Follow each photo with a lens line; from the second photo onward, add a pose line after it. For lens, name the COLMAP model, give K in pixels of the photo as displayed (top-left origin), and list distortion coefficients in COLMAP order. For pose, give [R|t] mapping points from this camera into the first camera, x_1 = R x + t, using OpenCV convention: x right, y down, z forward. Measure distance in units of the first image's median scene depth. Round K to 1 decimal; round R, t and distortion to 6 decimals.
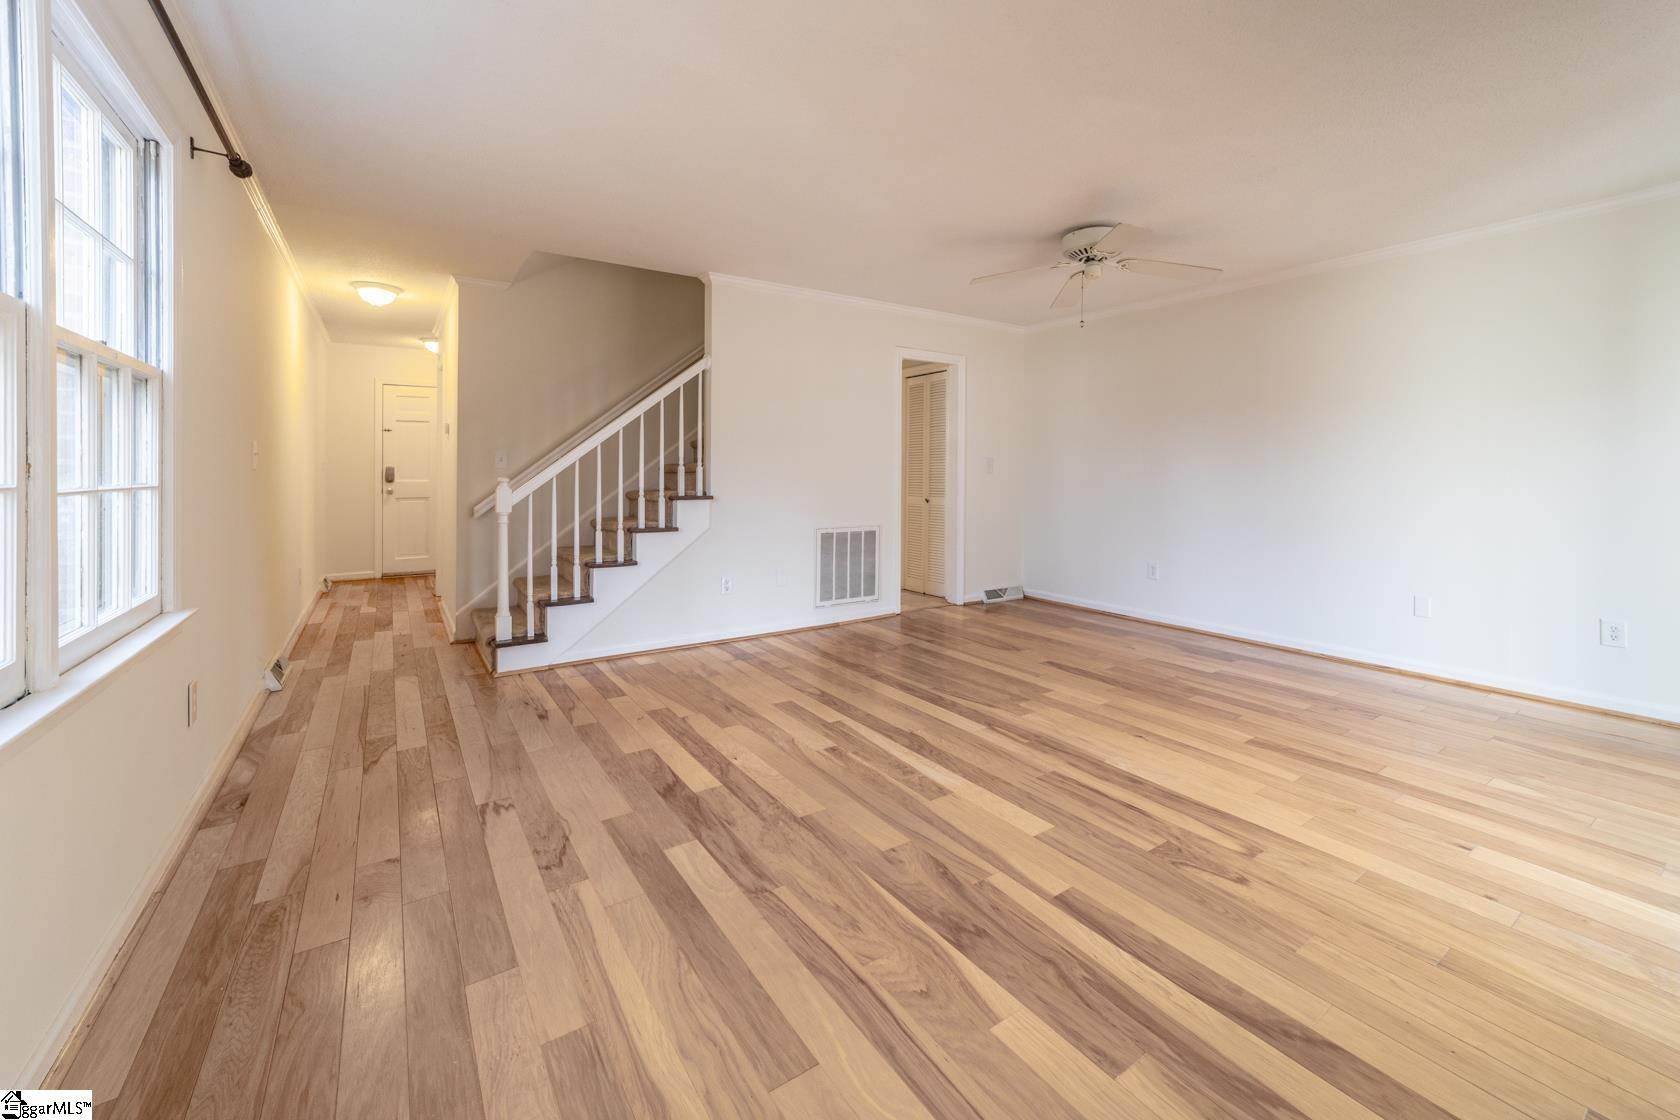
lens RADIAL K [[666.3, 0, 841.4], [0, 666.3, 466.9], [0, 0, 1]] dist [-0.011687, 0.004875]
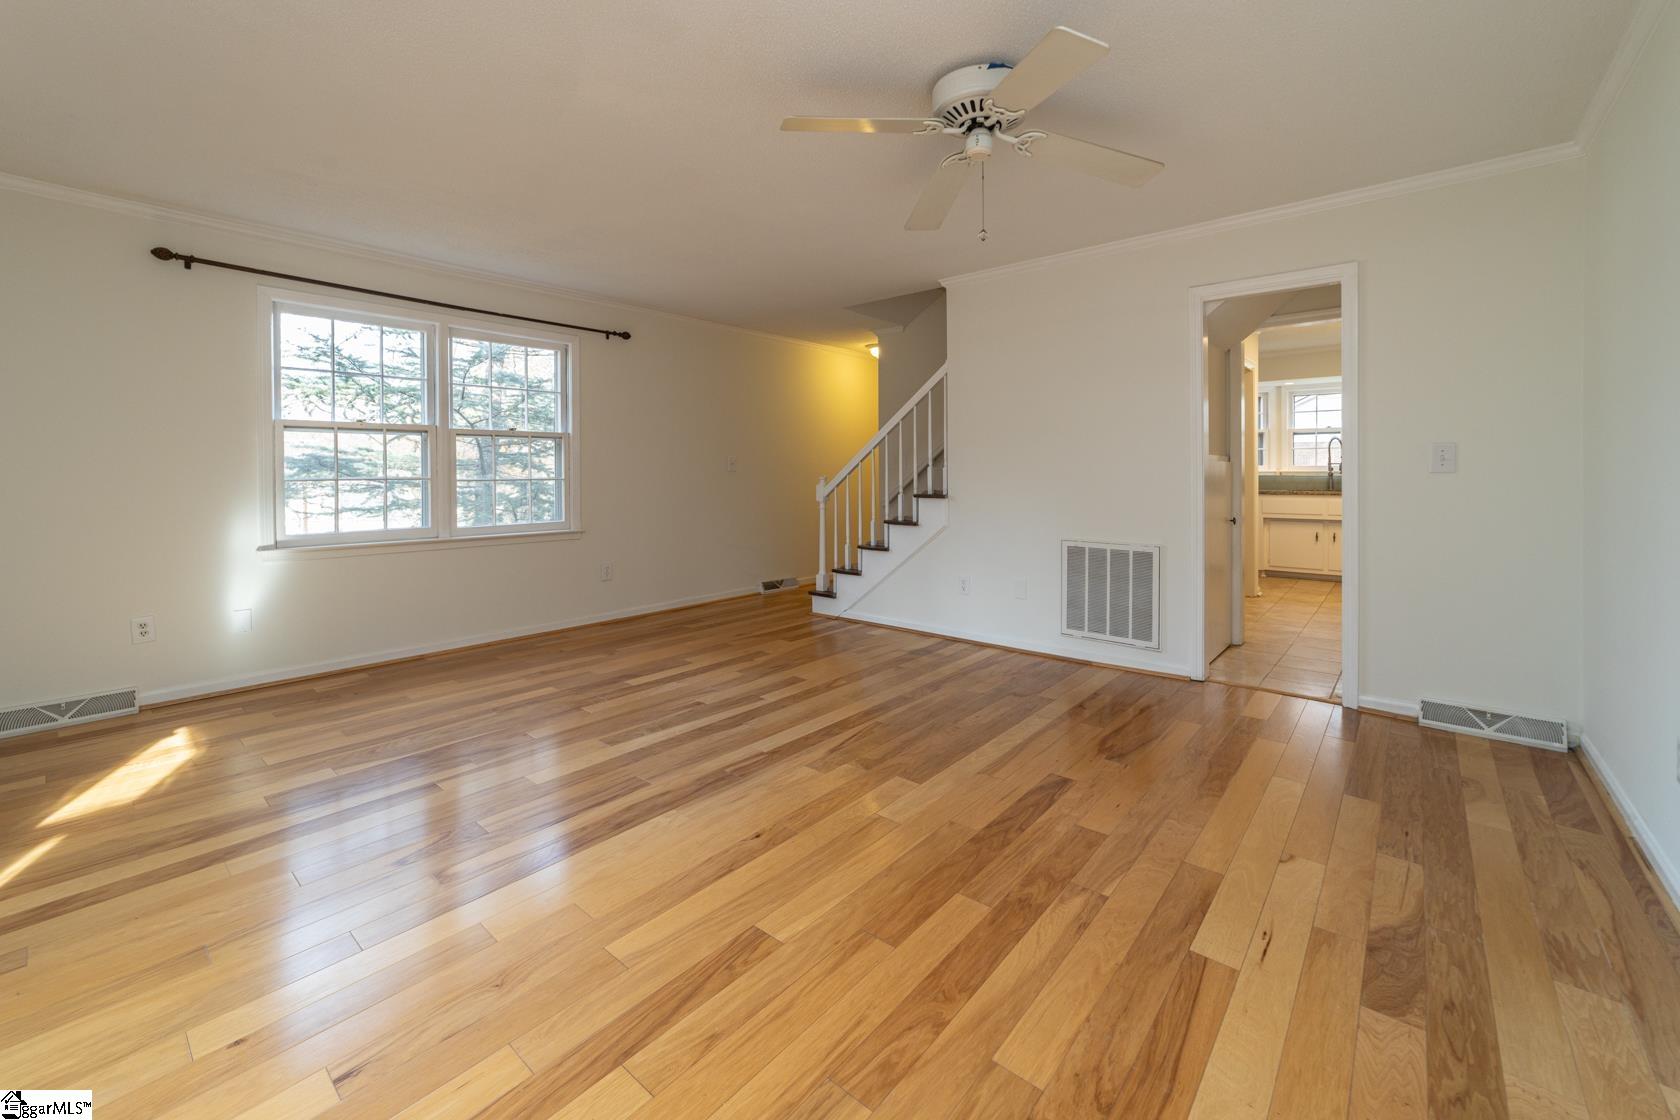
lens RADIAL K [[666.3, 0, 873.9], [0, 666.3, 478.8], [0, 0, 1]] dist [-0.011687, 0.004875]
pose [[0.315439, 0.009005, -0.948903, 1.229061], [0.007275, 0.999903, 0.011907, 0.008923], [0.948918, -0.010659, 0.315343, 0.936494]]
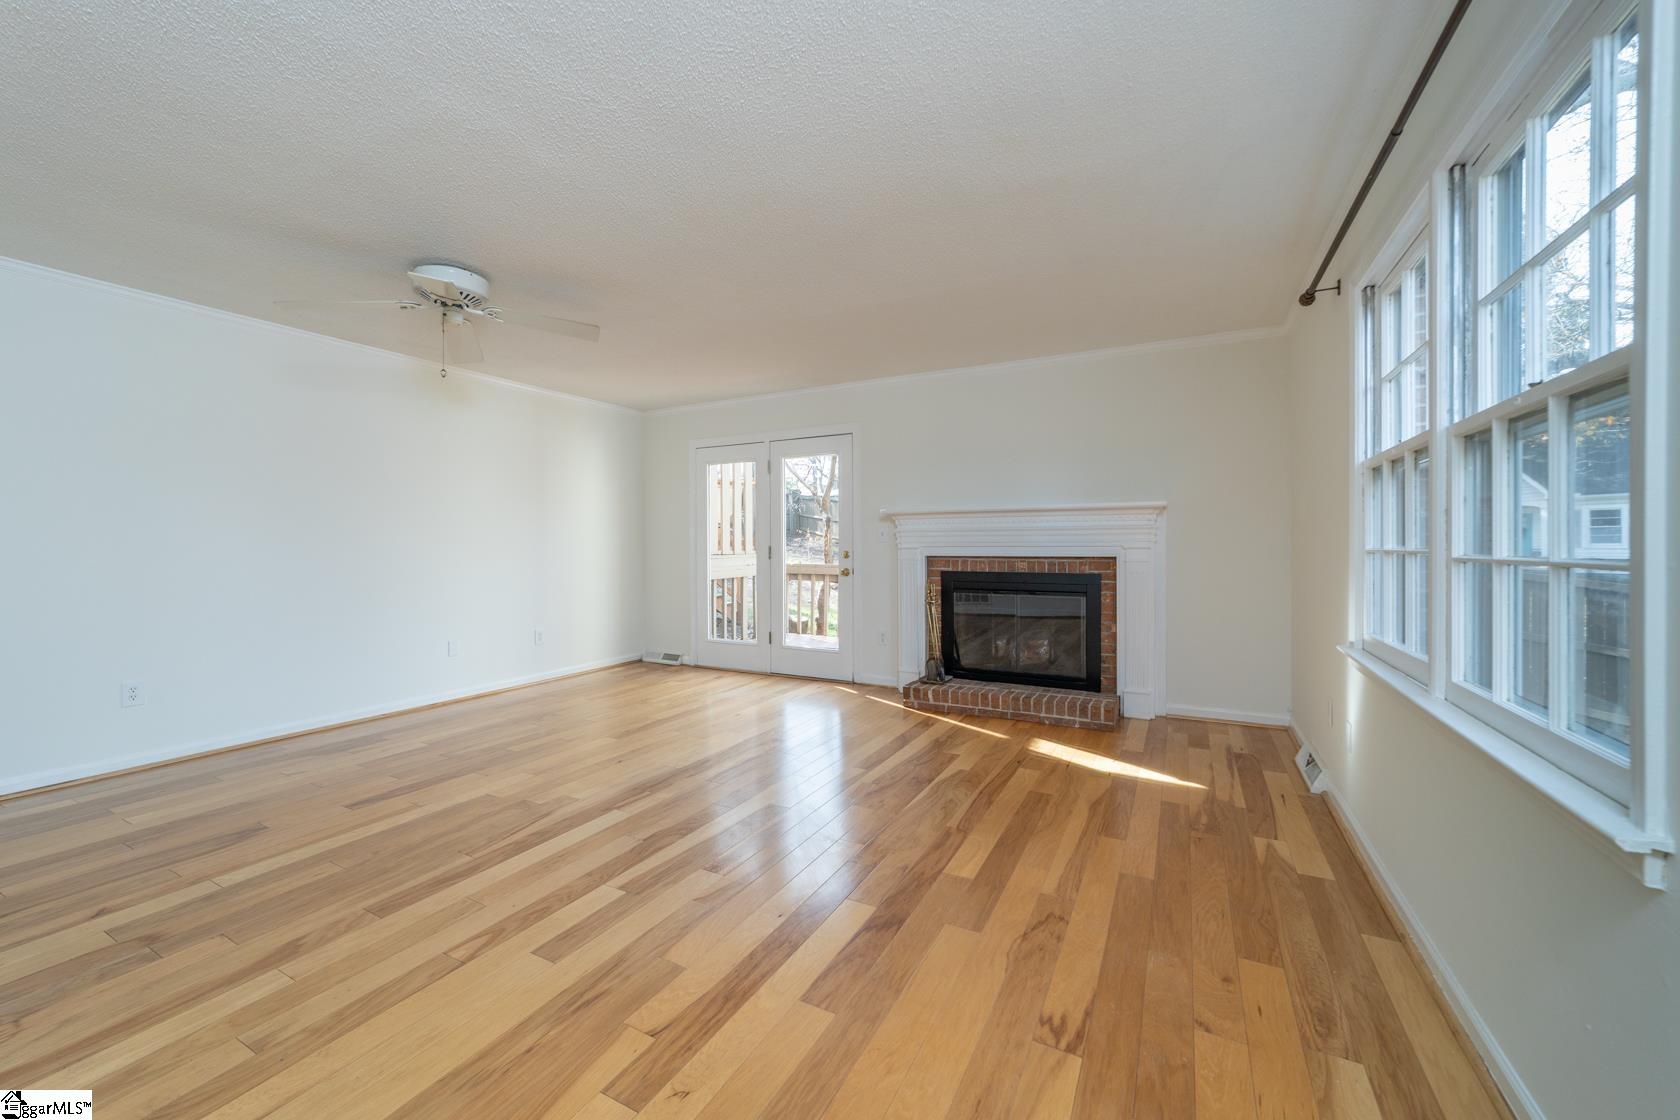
lens RADIAL K [[666.3, 0, 835.2], [0, 666.3, 552.5], [0, 0, 1]] dist [-0.011687, 0.004875]
pose [[-0.468835, -0.008776, 0.883242, -0.846150], [-0.005833, 0.999960, 0.006839, 0.012839], [-0.883266, -0.001946, -0.468868, 1.277818]]
